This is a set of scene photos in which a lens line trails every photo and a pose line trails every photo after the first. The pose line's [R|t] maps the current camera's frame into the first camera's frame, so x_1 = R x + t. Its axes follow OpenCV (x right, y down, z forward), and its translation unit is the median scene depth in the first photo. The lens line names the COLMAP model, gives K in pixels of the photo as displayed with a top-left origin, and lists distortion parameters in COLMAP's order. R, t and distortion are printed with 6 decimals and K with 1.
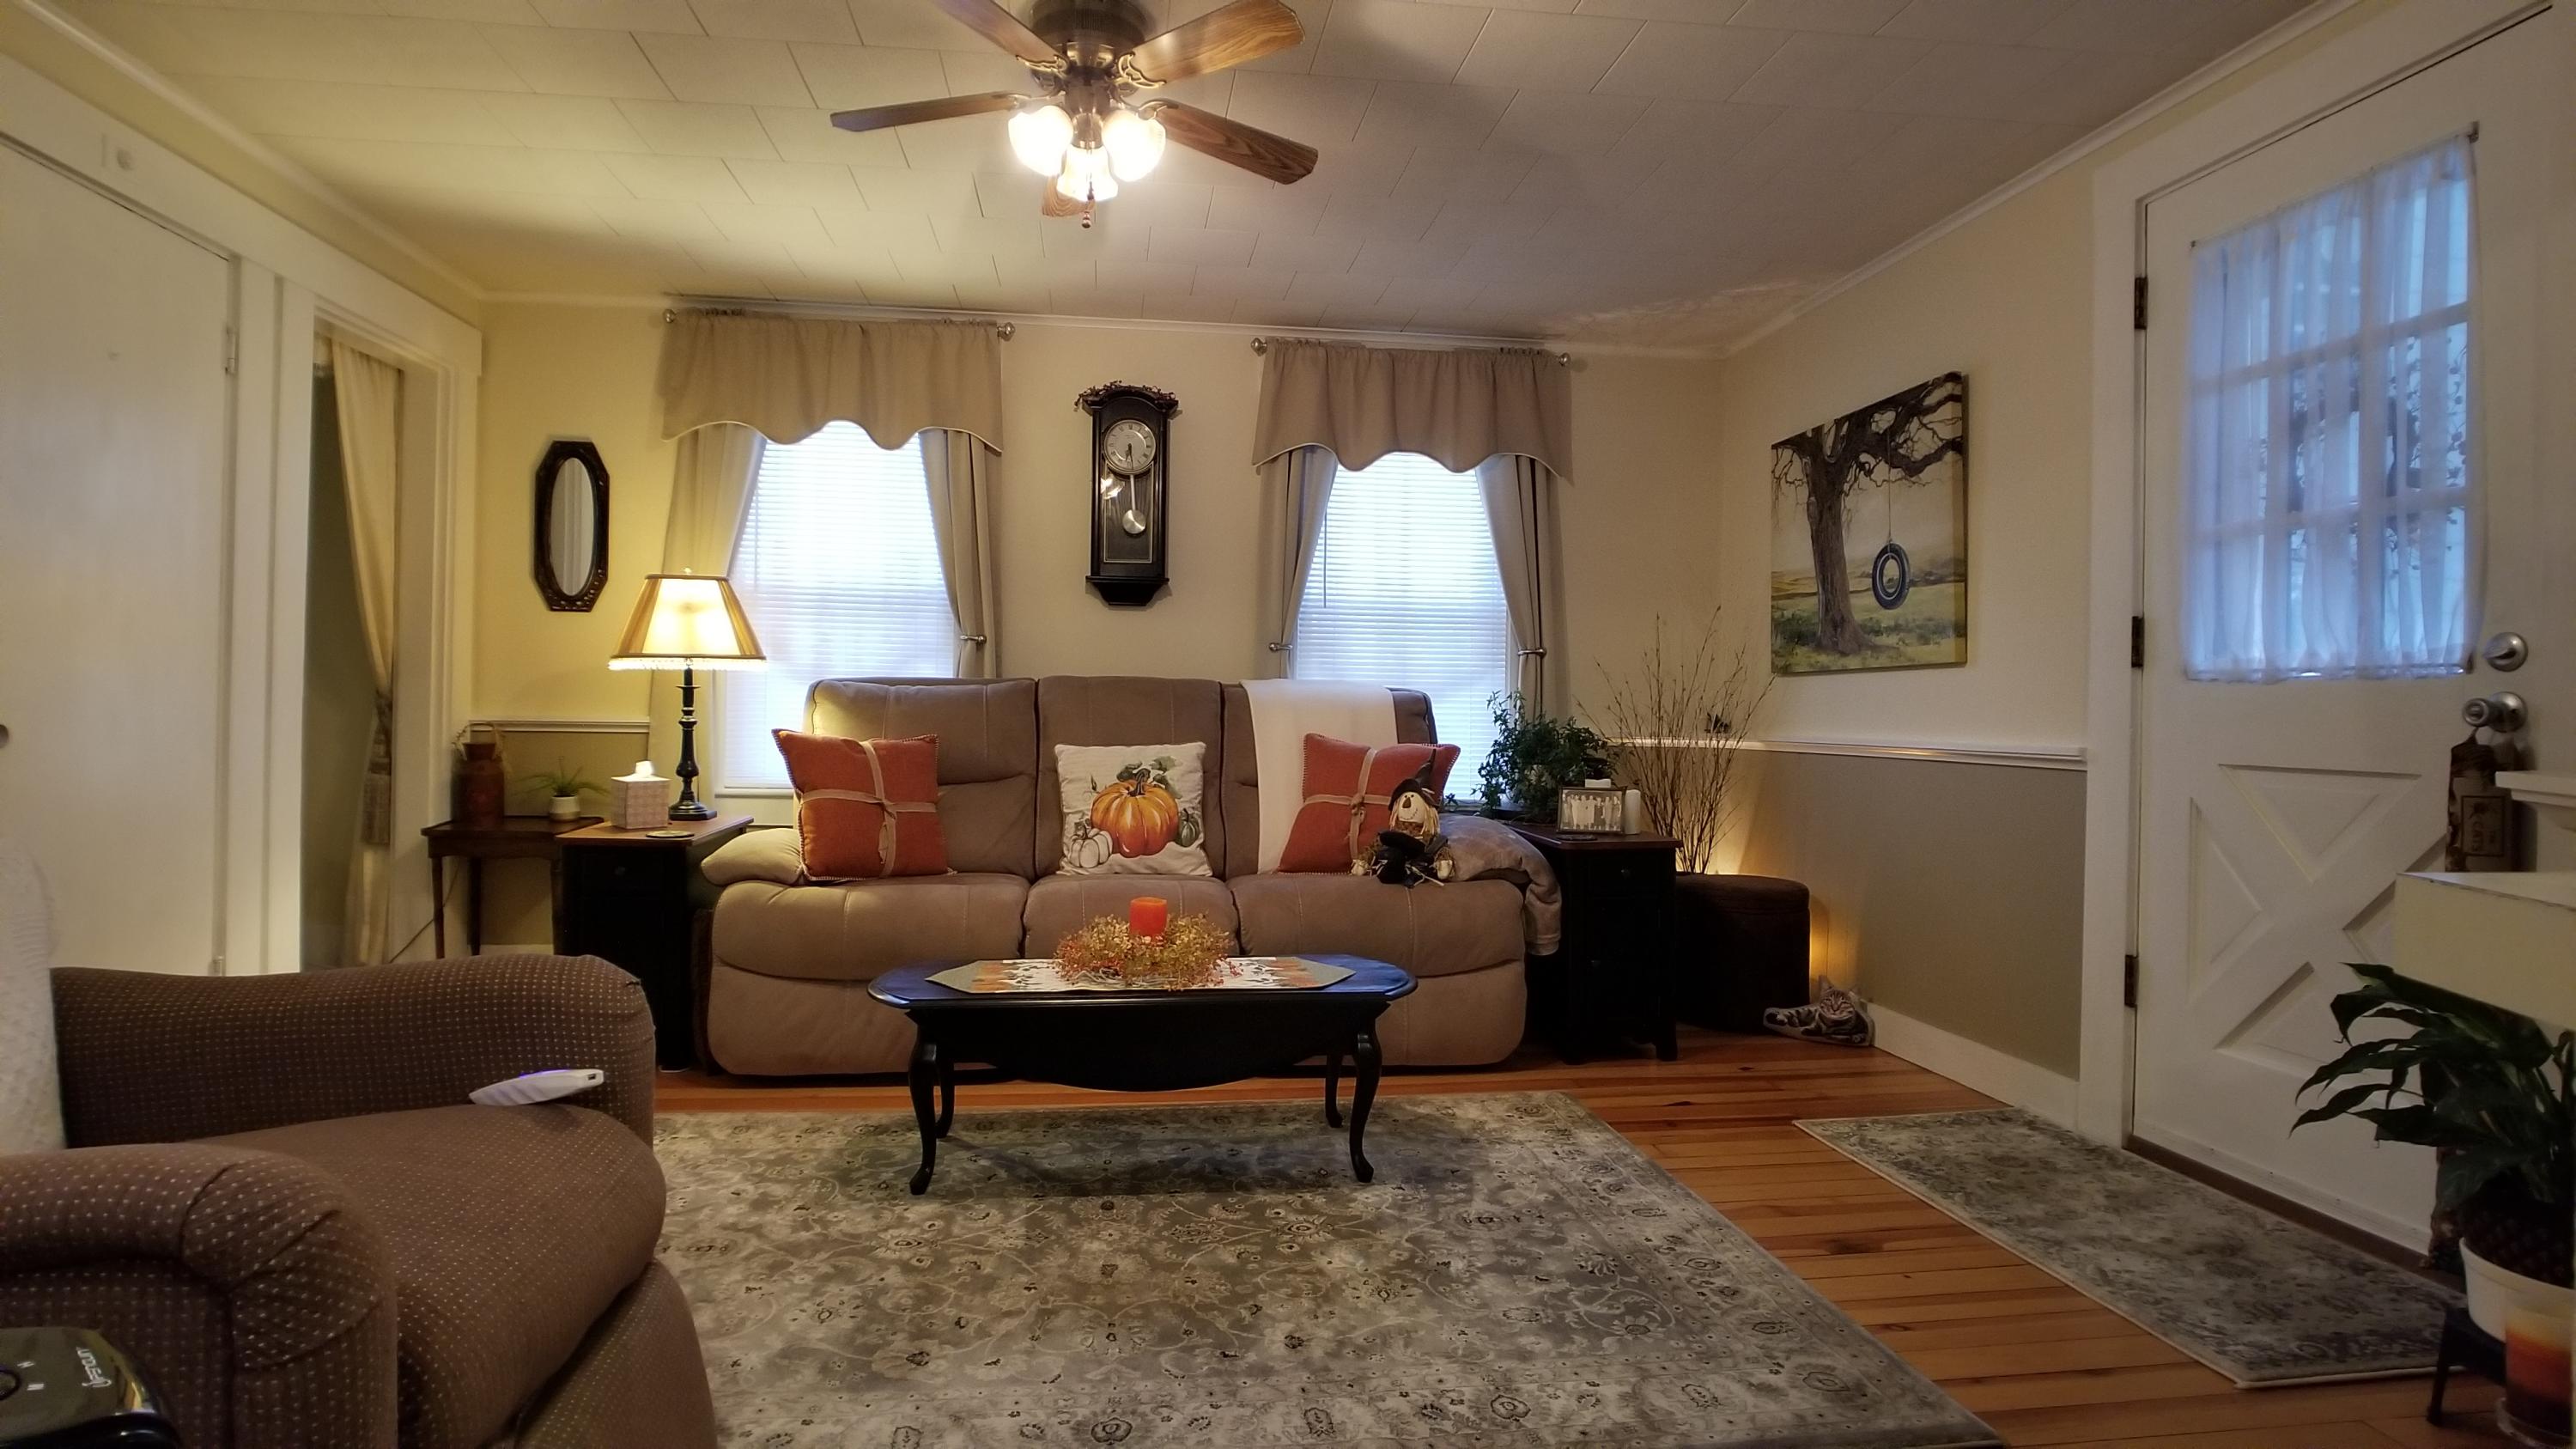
lens RADIAL K [[1295.6, 0, 1256.9], [0, 1295.6, 714.7], [0, 0, 1]] dist [-0.021475, -0.000520]
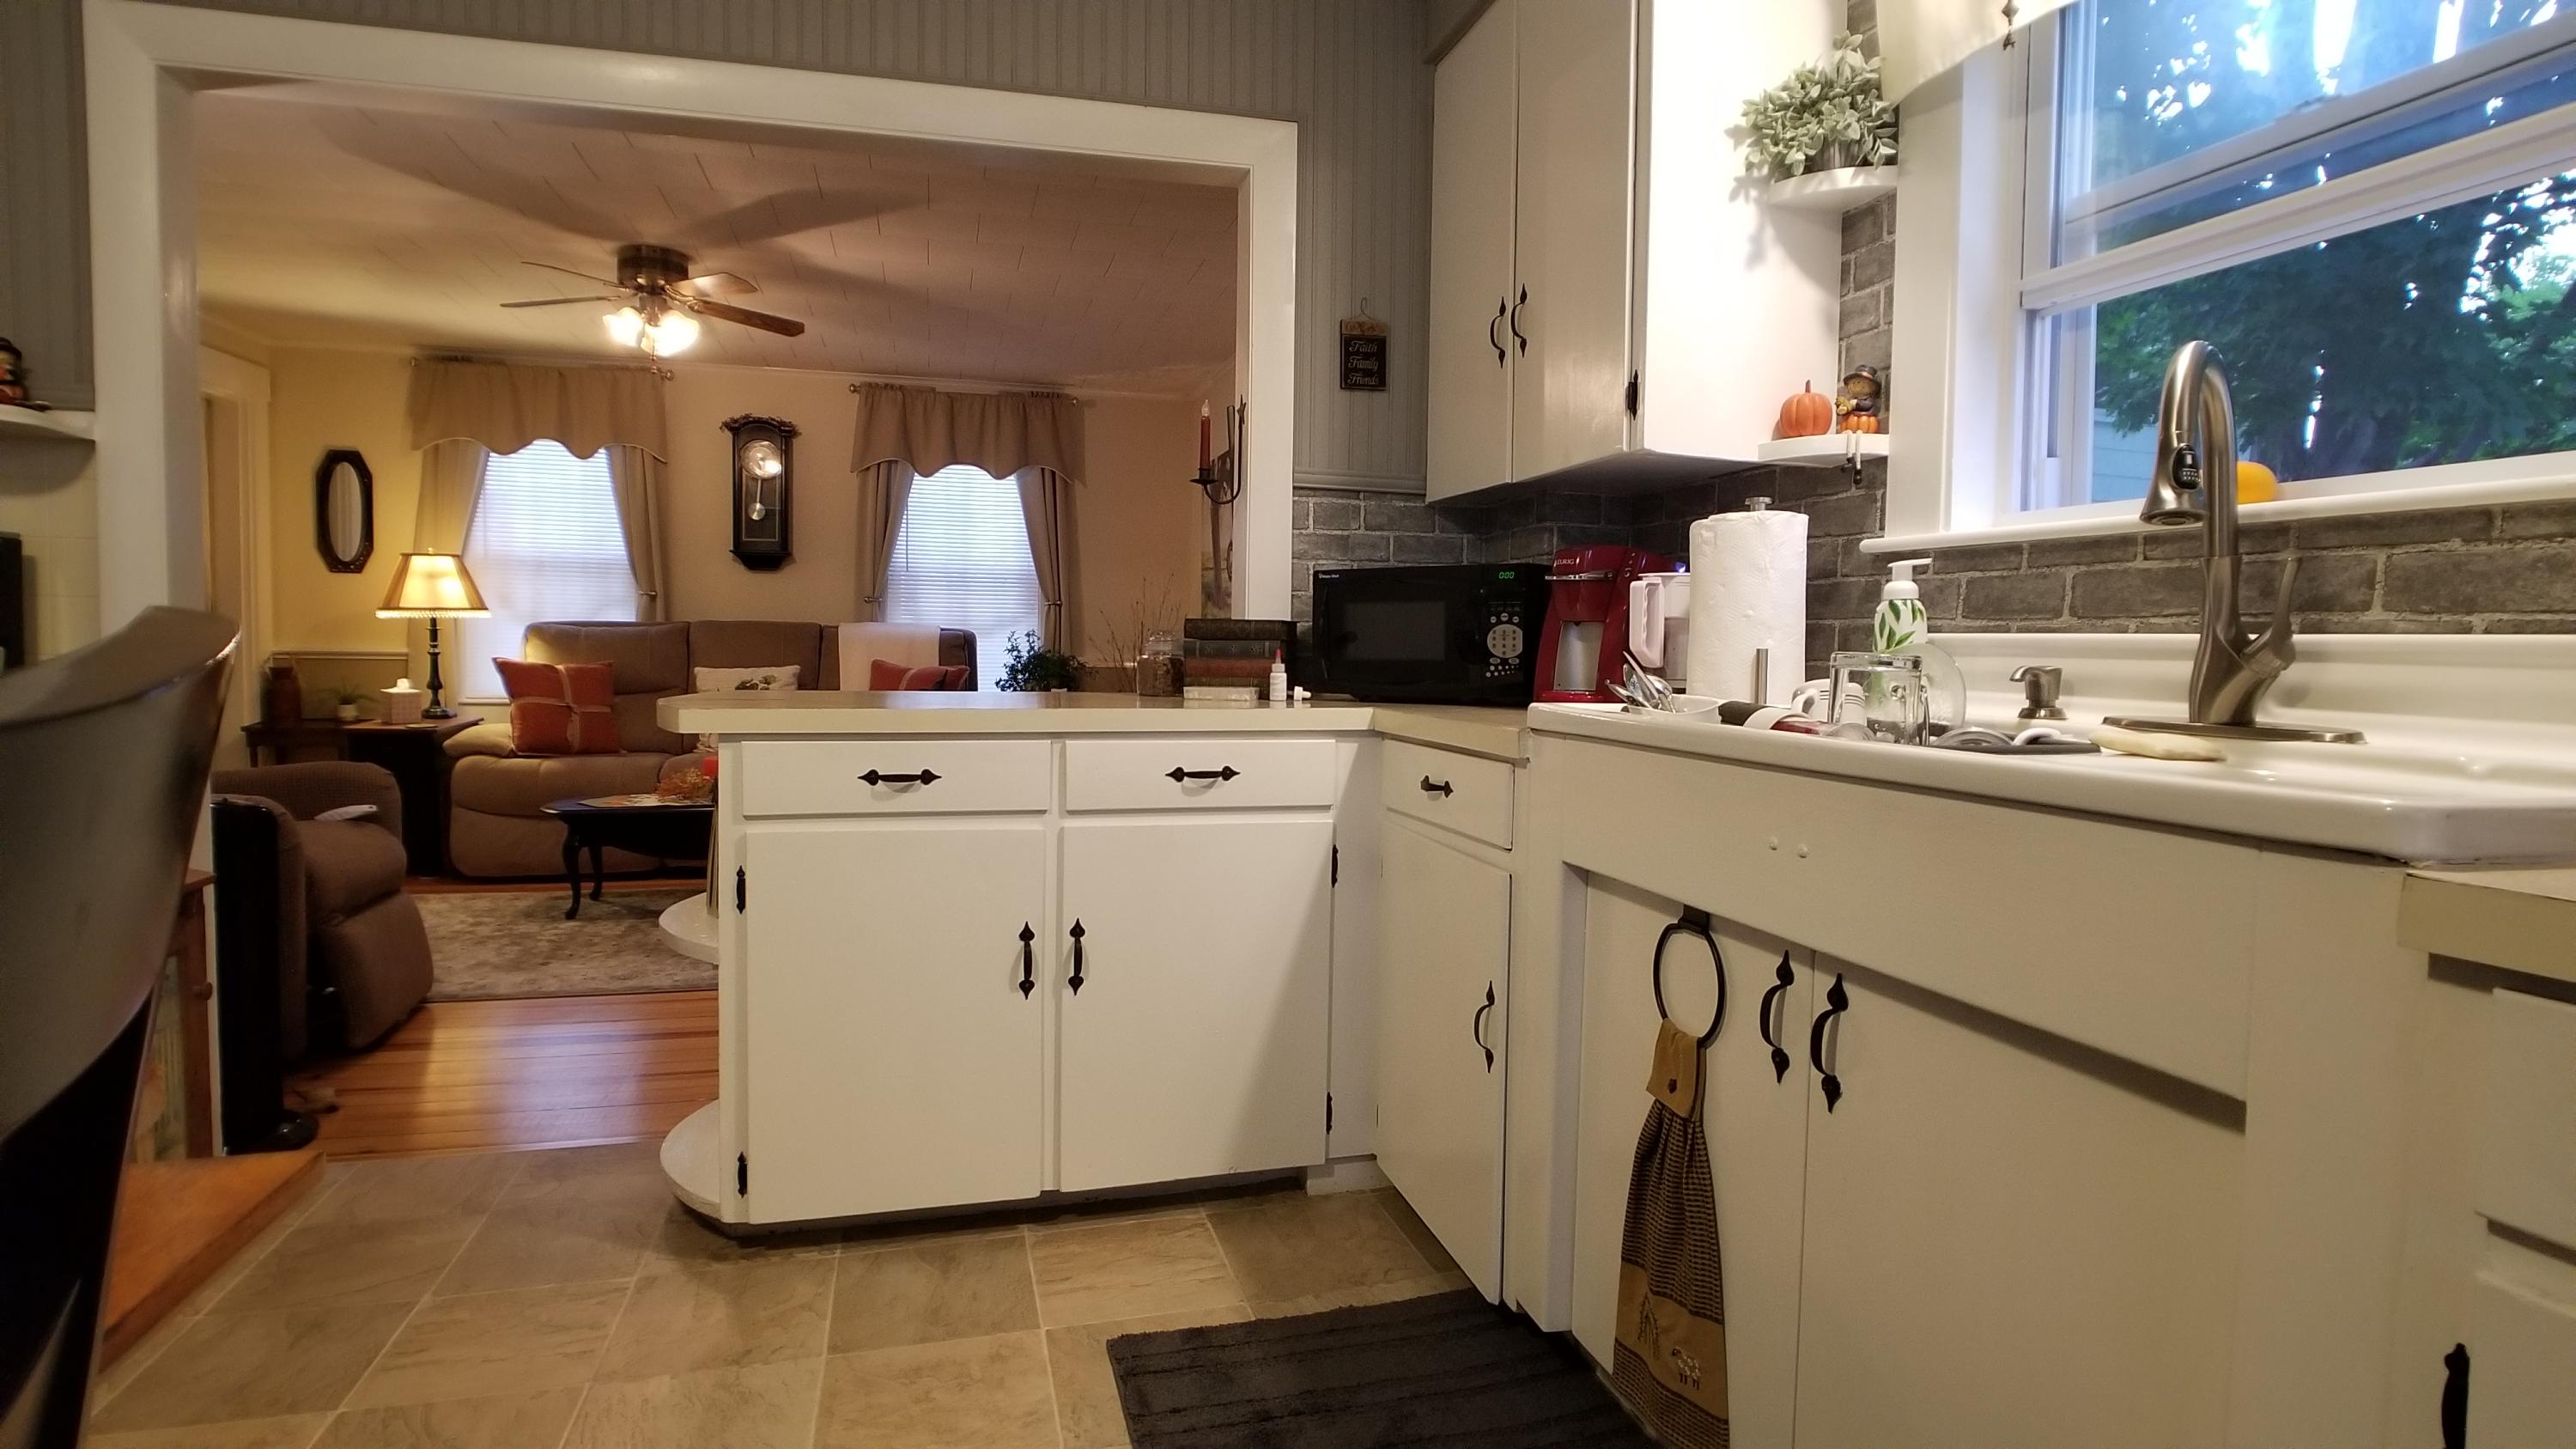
lens RADIAL K [[1295.6, 0, 1256.9], [0, 1295.6, 714.7], [0, 0, 1]] dist [-0.021475, -0.000520]
pose [[0.991535, -0.005171, 0.129739, 0.282085], [-0.002639, 0.998198, 0.059948, -0.013046], [-0.129816, -0.059783, 0.989734, -0.544900]]
